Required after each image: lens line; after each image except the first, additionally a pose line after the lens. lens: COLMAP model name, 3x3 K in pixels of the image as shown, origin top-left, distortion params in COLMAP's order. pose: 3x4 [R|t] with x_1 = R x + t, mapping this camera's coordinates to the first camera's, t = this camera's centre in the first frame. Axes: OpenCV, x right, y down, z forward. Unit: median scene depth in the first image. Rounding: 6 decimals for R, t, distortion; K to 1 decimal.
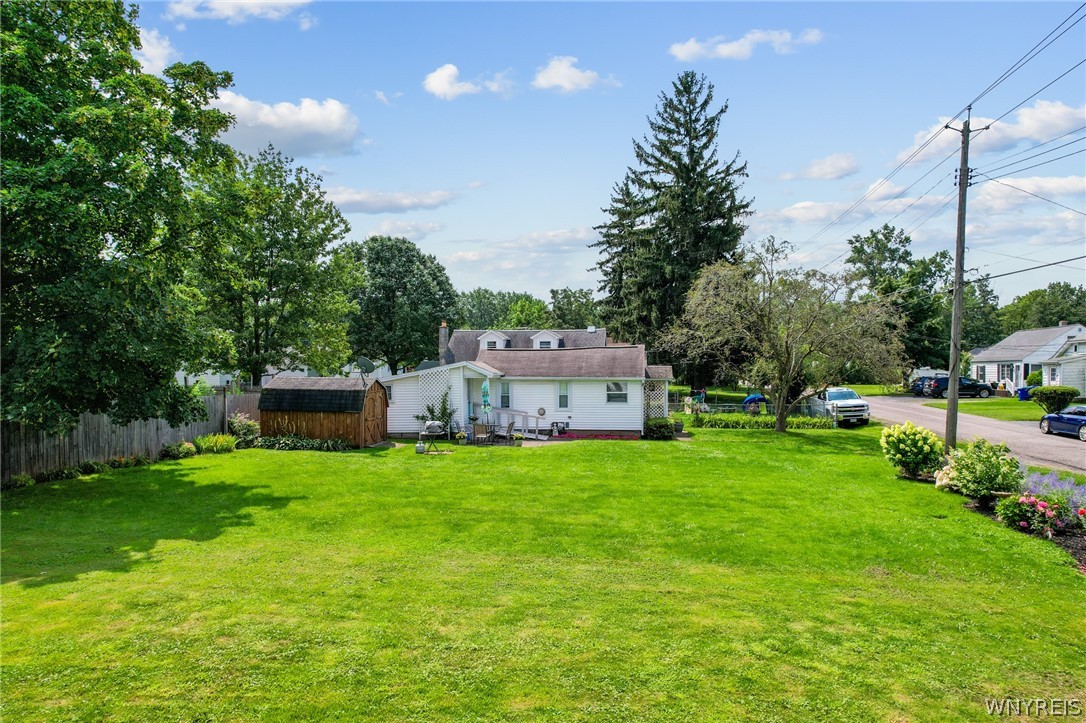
lens RADIAL K [[696.2, 0, 543.0], [0, 696.2, 361.5], [0, 0, 1]] dist [-0.078082, 0.074554]
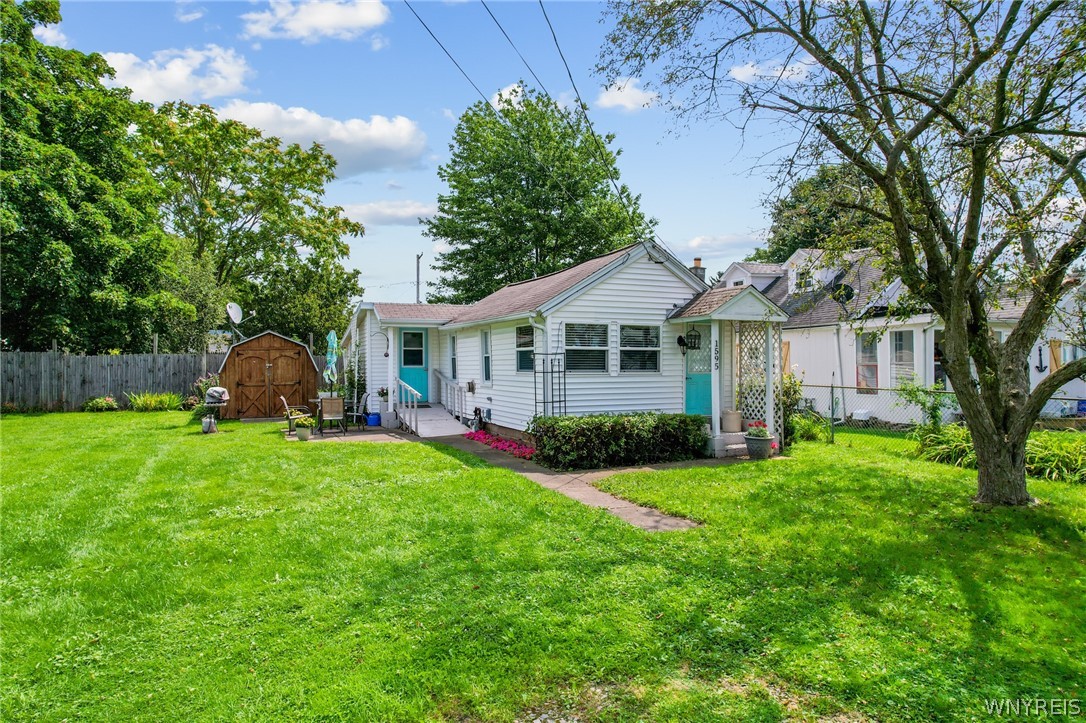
lens RADIAL K [[696.2, 0, 543.0], [0, 696.2, 361.5], [0, 0, 1]] dist [-0.078082, 0.074554]
pose [[0.535462, -0.002027, -0.844557, 0.495259], [0.004131, 0.999991, 0.000219, 0.053104], [0.844549, -0.003606, 0.535465, 0.770755]]
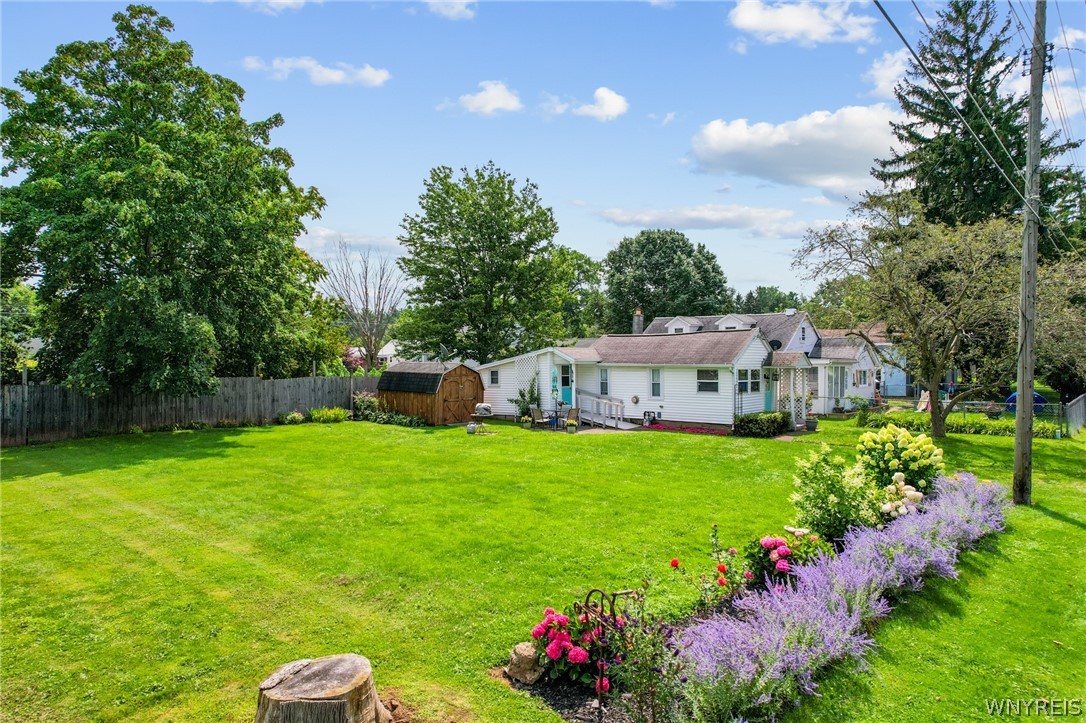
lens RADIAL K [[696.2, 0, 543.0], [0, 696.2, 361.5], [0, 0, 1]] dist [-0.078082, 0.074554]
pose [[0.857800, 0.003909, -0.513968, 0.384445], [-0.000361, 0.999975, 0.007002, 0.013390], [0.513983, -0.005821, 0.857781, 0.124735]]
